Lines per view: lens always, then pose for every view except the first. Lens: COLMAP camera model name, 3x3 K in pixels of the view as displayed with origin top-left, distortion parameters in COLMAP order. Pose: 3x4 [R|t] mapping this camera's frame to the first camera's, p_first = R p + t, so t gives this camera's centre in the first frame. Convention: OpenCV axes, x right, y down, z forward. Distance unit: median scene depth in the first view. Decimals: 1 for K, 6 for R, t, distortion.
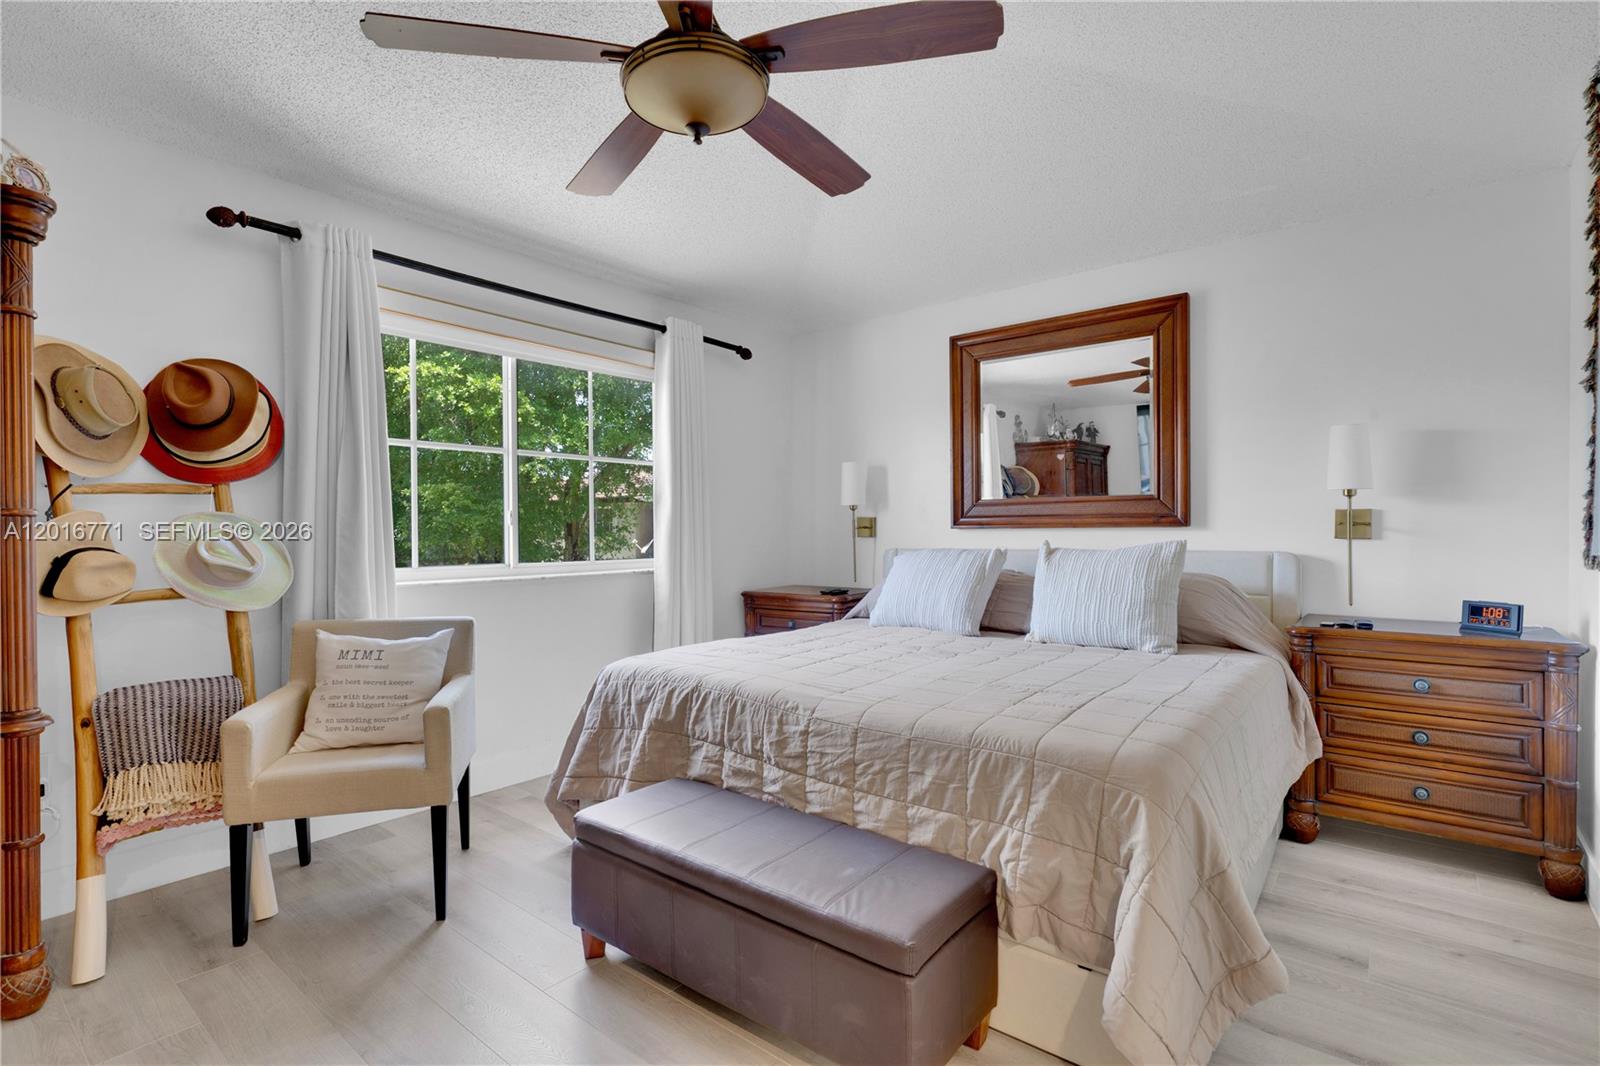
lens RADIAL K [[762.0, 0, 784.4], [0, 762.0, 535.1], [0, 0, 1]] dist [0.000735, 0.000420]
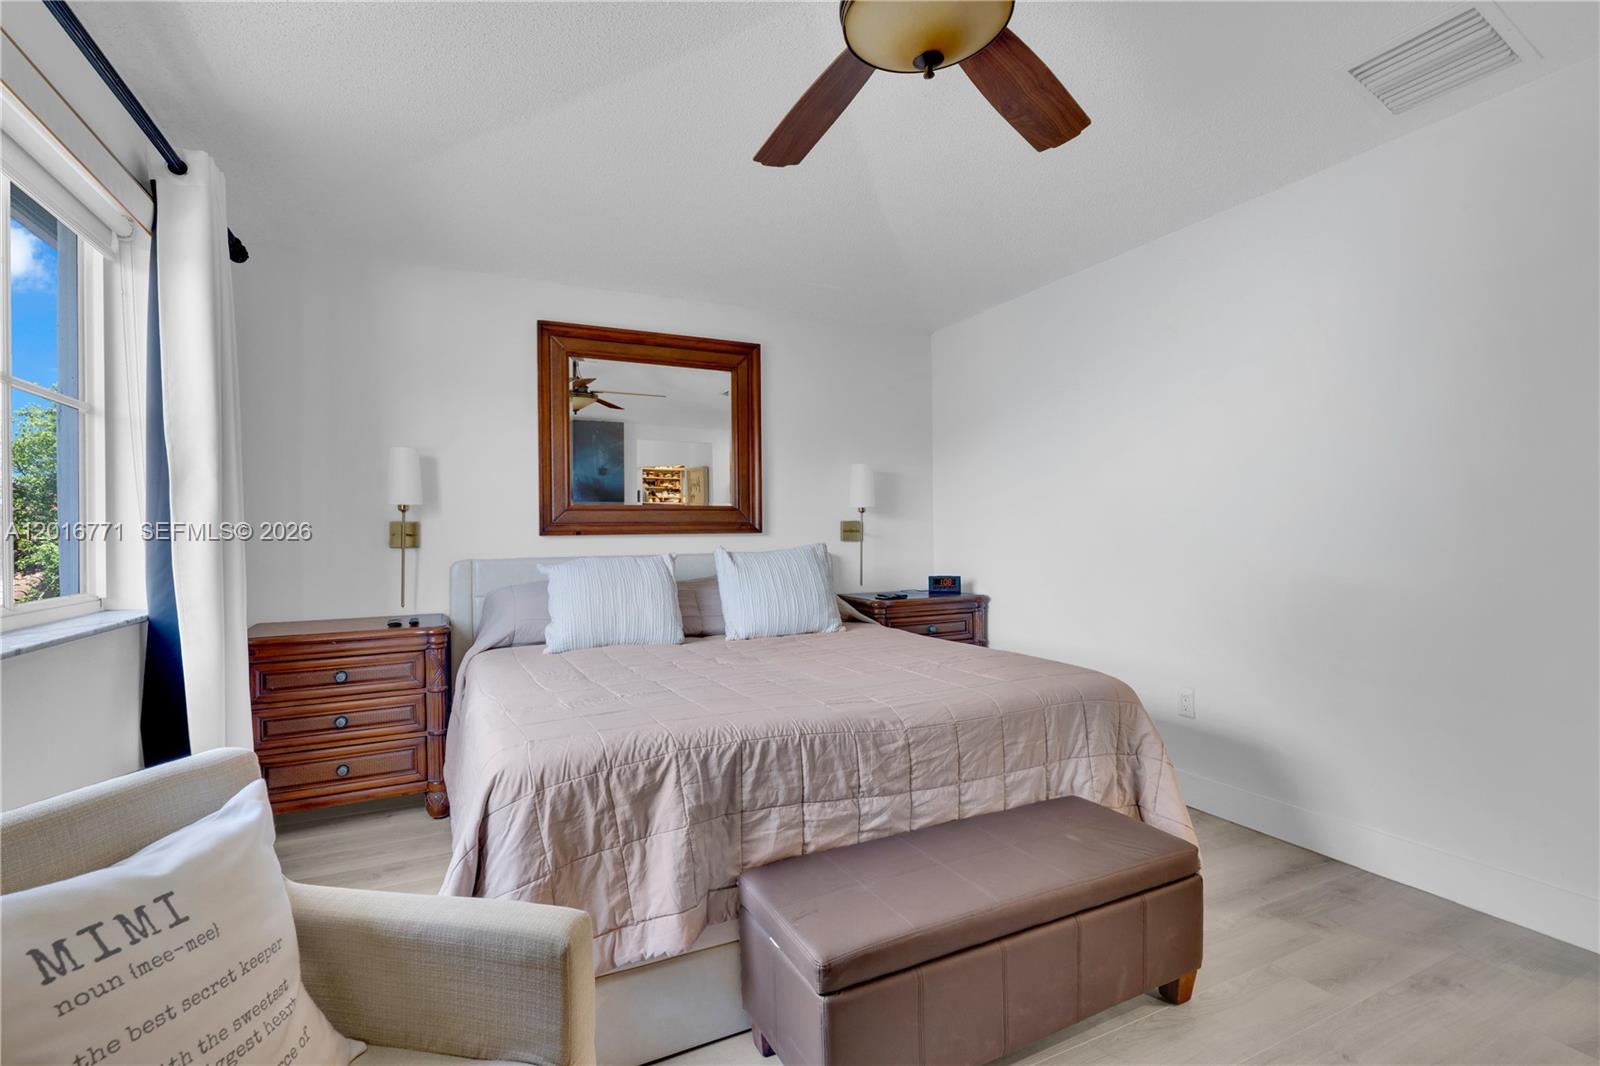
lens RADIAL K [[732.3, 0, 803.0], [0, 732.3, 527.8], [0, 0, 1]] dist [0.016654, 0.000100]
pose [[0.412779, 0.007768, 0.910798, -0.790317], [0.015334, 0.999763, -0.015476, -0.000045], [-0.910702, 0.020354, 0.412562, 0.675753]]
